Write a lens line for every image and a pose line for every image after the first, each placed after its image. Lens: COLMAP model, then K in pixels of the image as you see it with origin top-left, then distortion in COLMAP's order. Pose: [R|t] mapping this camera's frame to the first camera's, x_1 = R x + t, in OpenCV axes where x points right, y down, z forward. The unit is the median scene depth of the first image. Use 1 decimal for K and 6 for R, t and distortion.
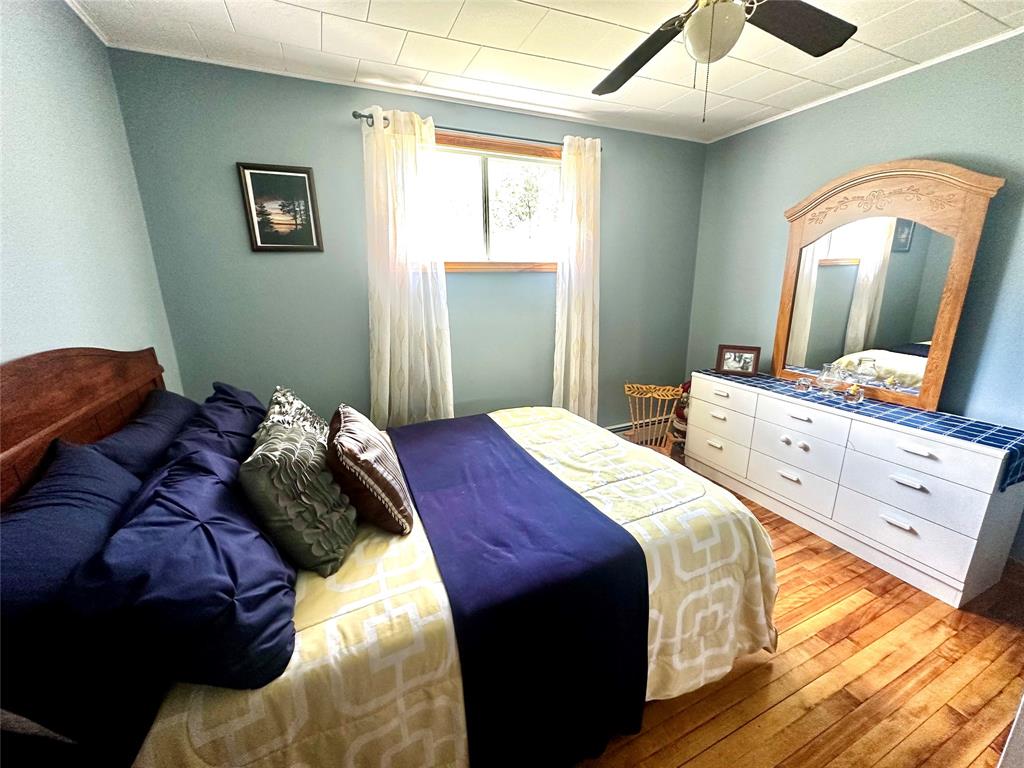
lens RADIAL K [[408.2, 0, 512.0], [0, 408.2, 384.0], [0, 0, 1]] dist [-0.006784, 0.002028]
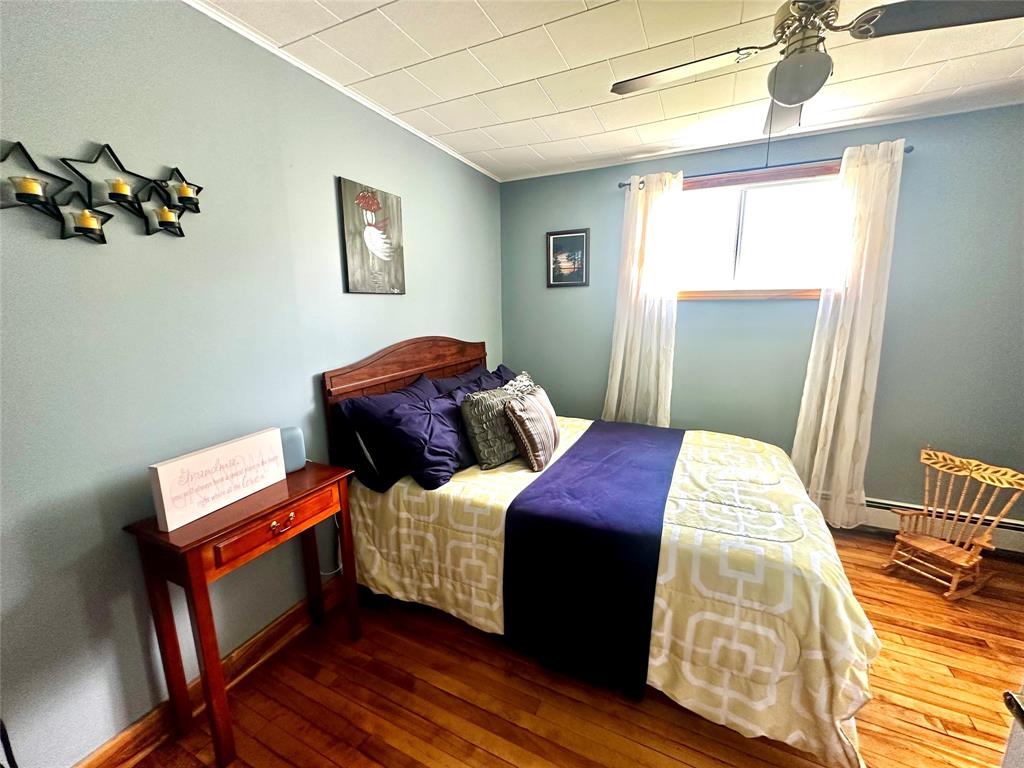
lens RADIAL K [[408.2, 0, 512.0], [0, 408.2, 384.0], [0, 0, 1]] dist [-0.006784, 0.002028]
pose [[0.641926, 0.153589, -0.751226, 0.520085], [-0.194573, 0.980293, 0.034158, 0.007621], [0.741668, 0.124241, 0.659160, -0.077369]]
